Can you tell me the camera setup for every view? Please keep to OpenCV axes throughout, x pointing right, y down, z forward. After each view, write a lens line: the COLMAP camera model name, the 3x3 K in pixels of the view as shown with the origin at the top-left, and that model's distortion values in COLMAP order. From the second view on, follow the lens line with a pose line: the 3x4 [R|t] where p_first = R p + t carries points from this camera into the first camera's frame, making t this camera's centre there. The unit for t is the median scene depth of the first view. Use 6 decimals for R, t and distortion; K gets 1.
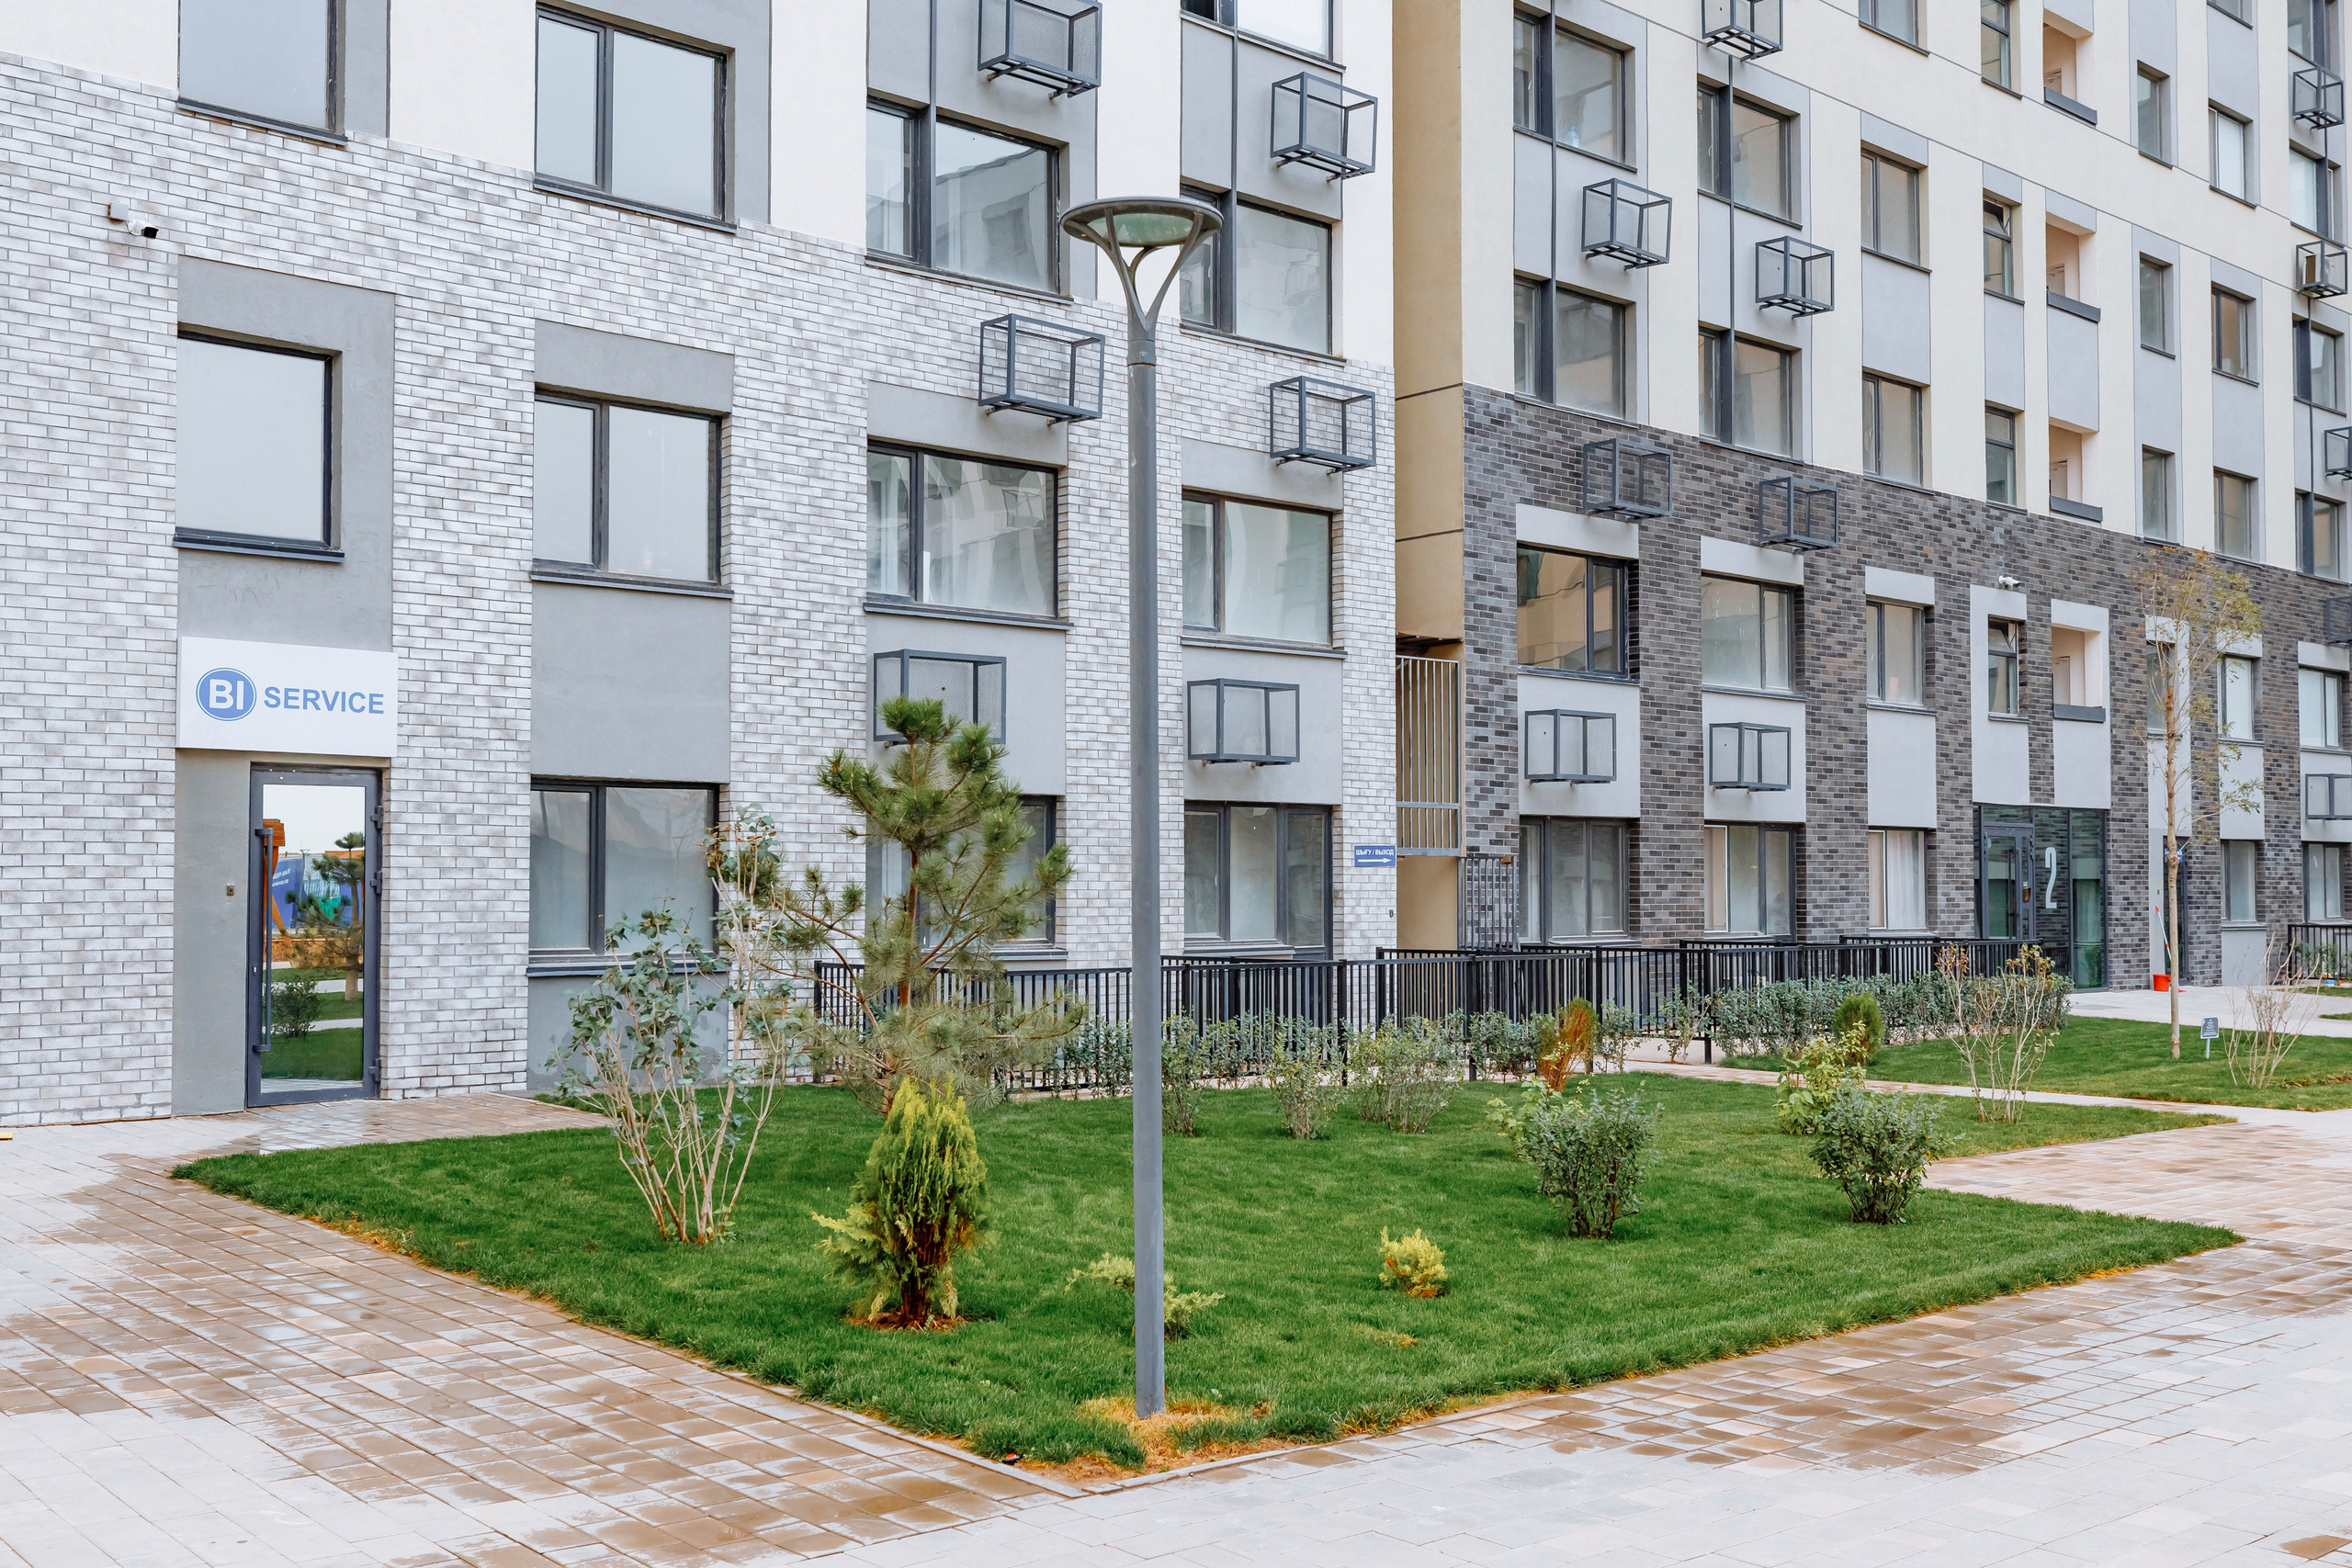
lens RADIAL K [[2270.6, 0, 1175.0], [0, 2270.6, 798.5], [0, 0, 1]] dist [0.005792, 0.003098]
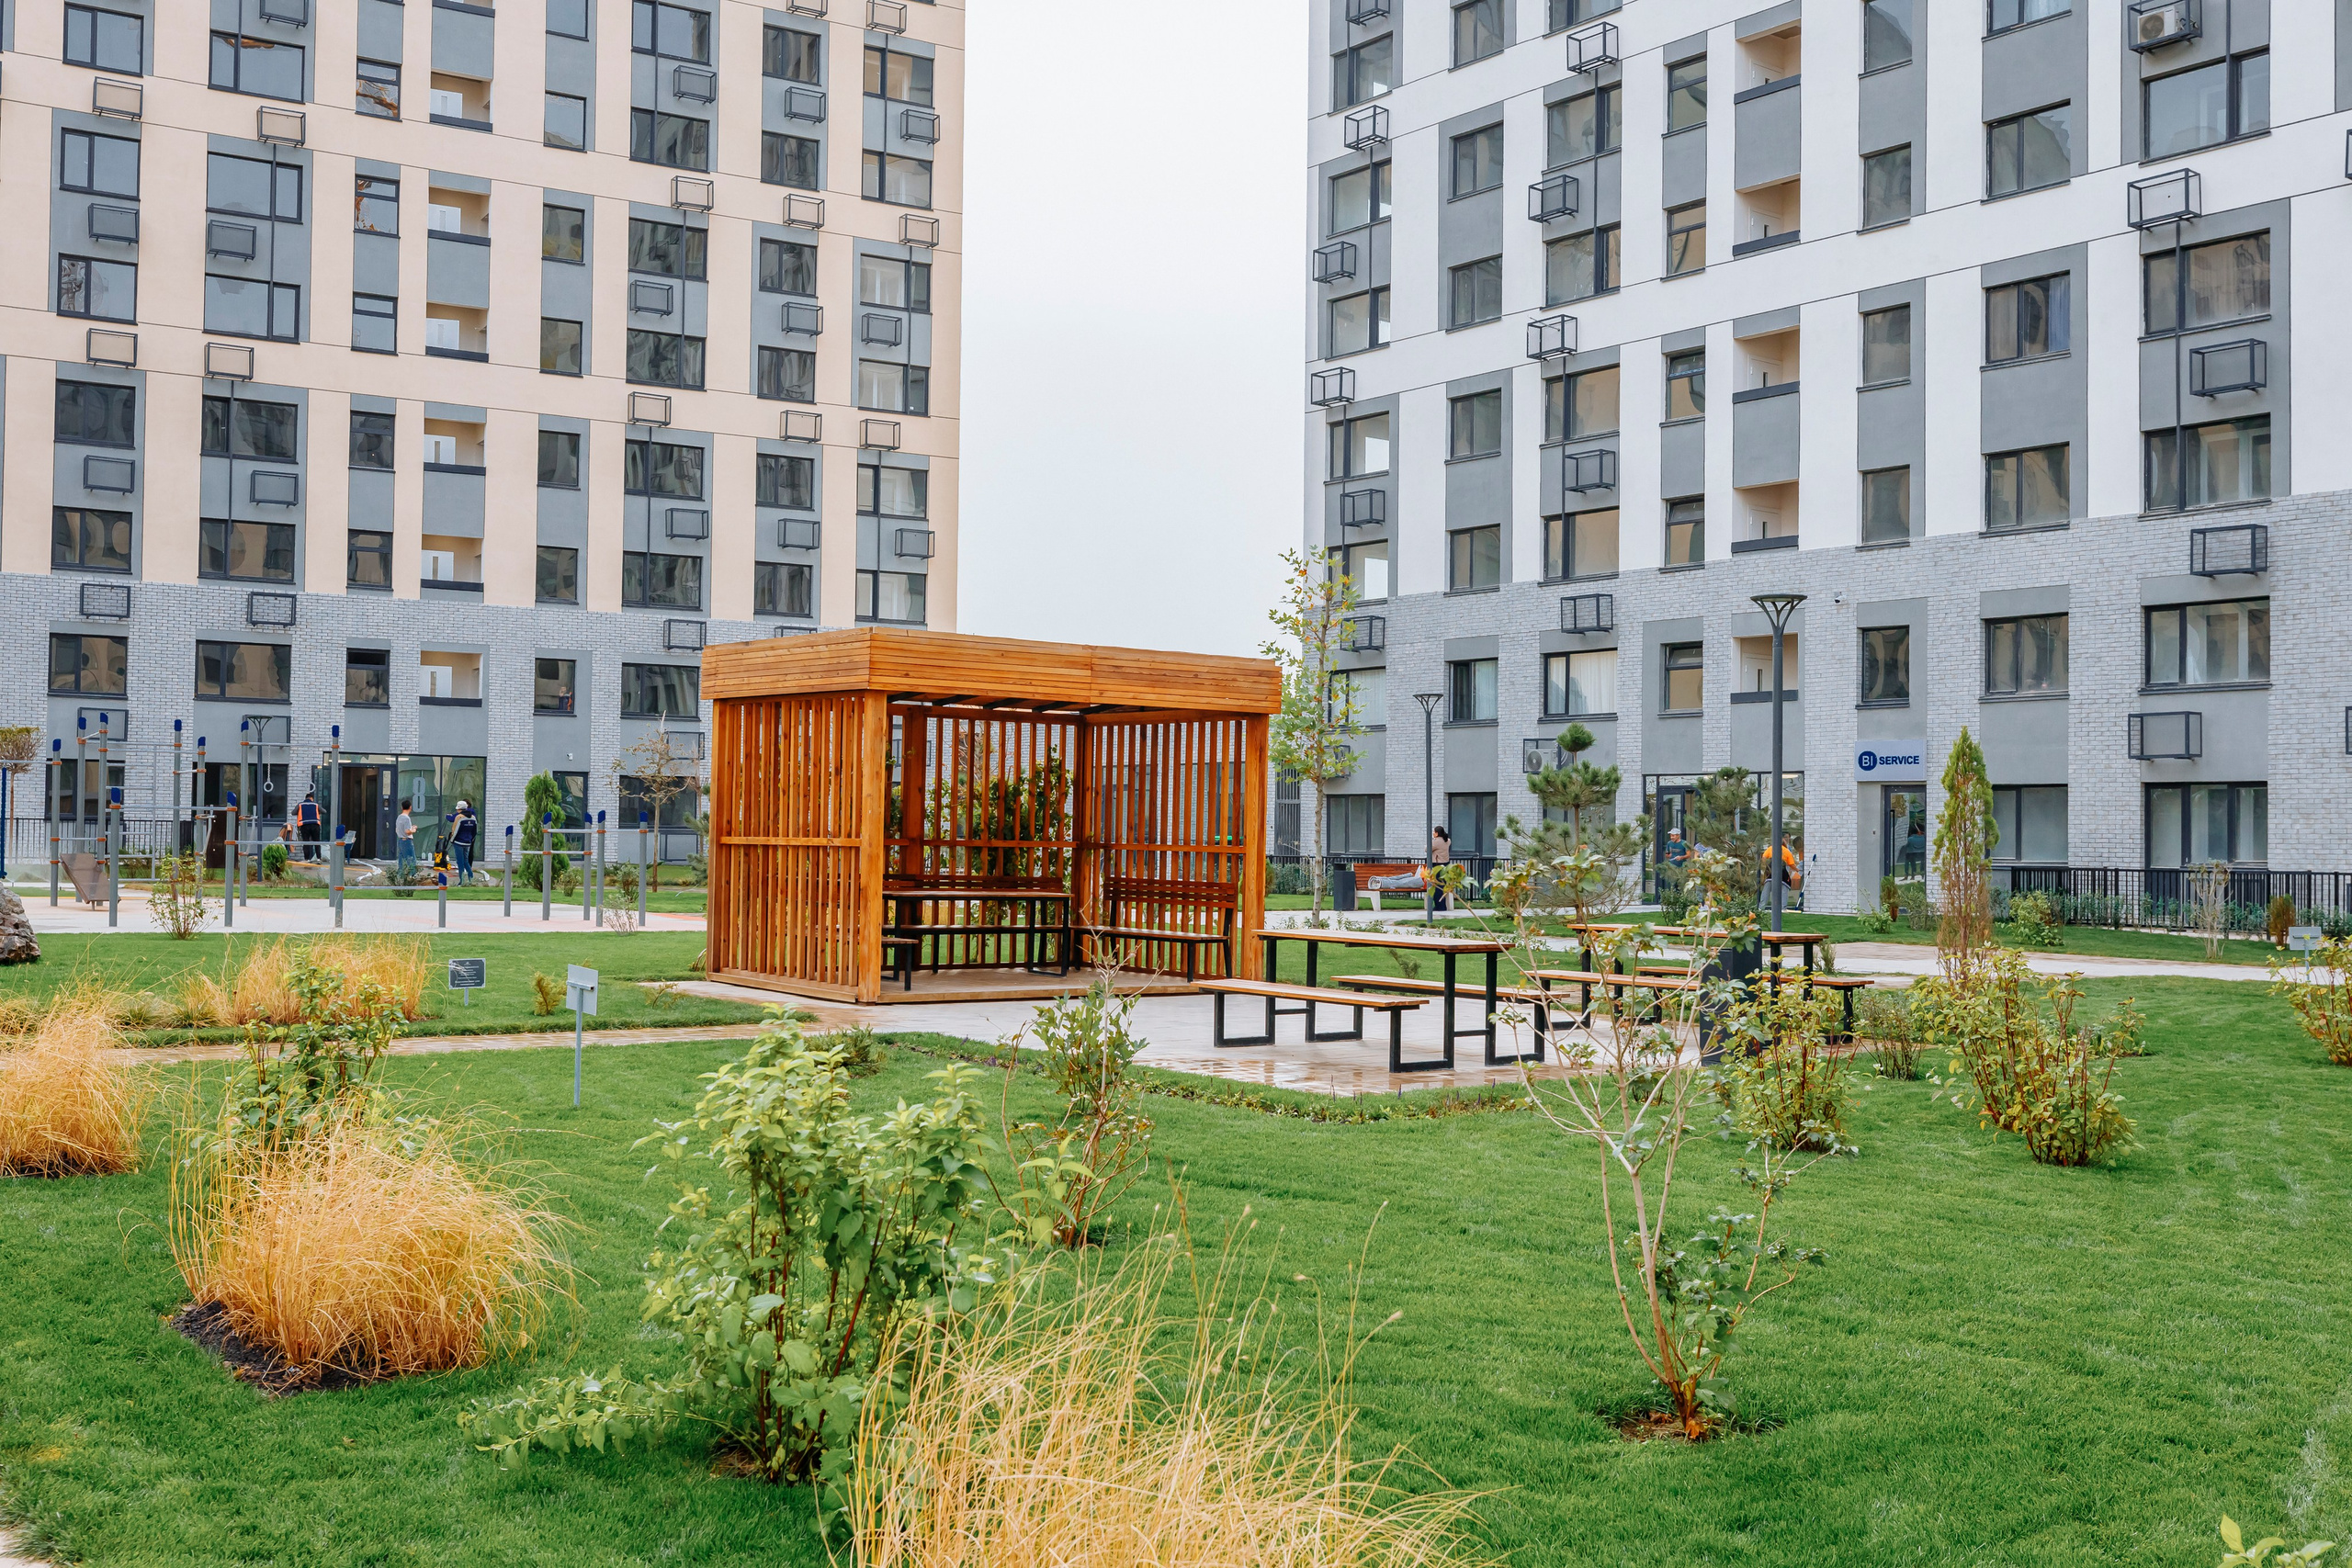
lens RADIAL K [[2314.5, 0, 1112.1], [0, 2314.5, 786.6], [0, 0, 1]] dist [-0.002015, 0.019289]
pose [[-0.093342, -0.022976, -0.995369, 1.831250], [0.030824, 0.999188, -0.025954, 0.022170], [0.995157, -0.033104, -0.092558, 0.260562]]
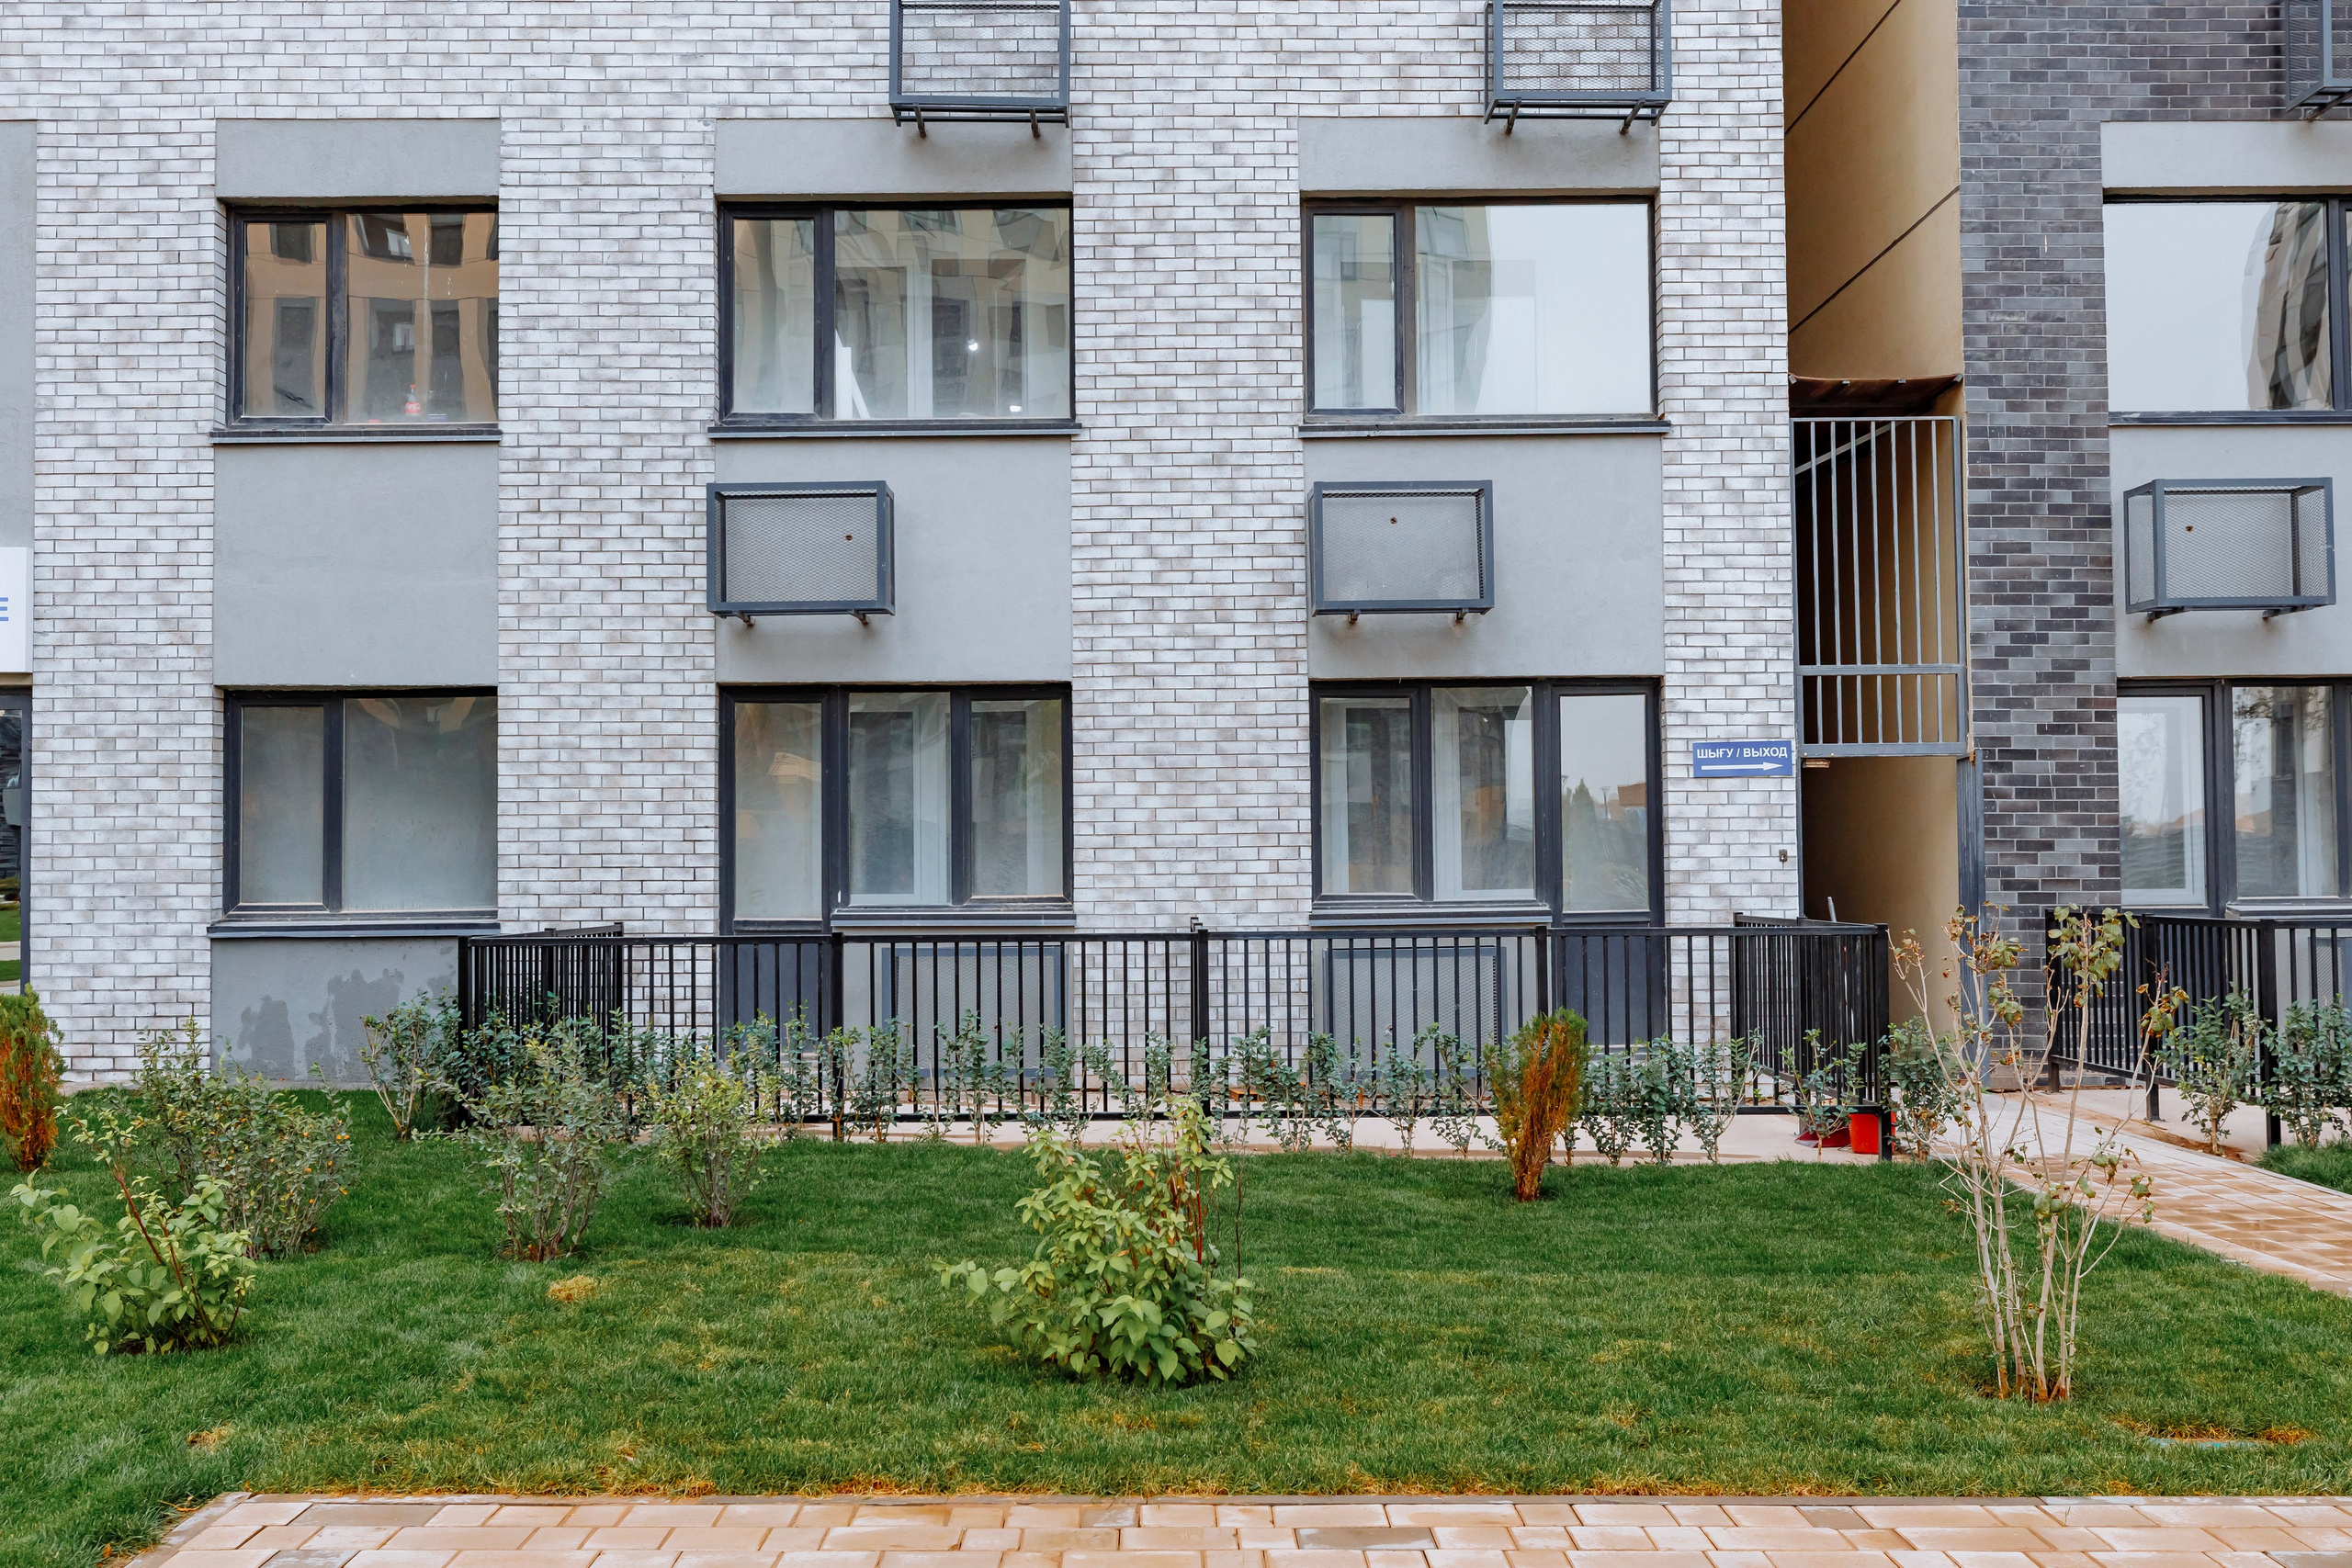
lens RADIAL K [[2270.6, 0, 1175.0], [0, 2270.6, 798.5], [0, 0, 1]] dist [0.005792, 0.003098]
pose [[0.751744, -0.032803, -0.658639, 0.410666], [0.035599, 0.999324, -0.009139, 0.040000], [0.658494, -0.016577, 0.752404, 0.509871]]
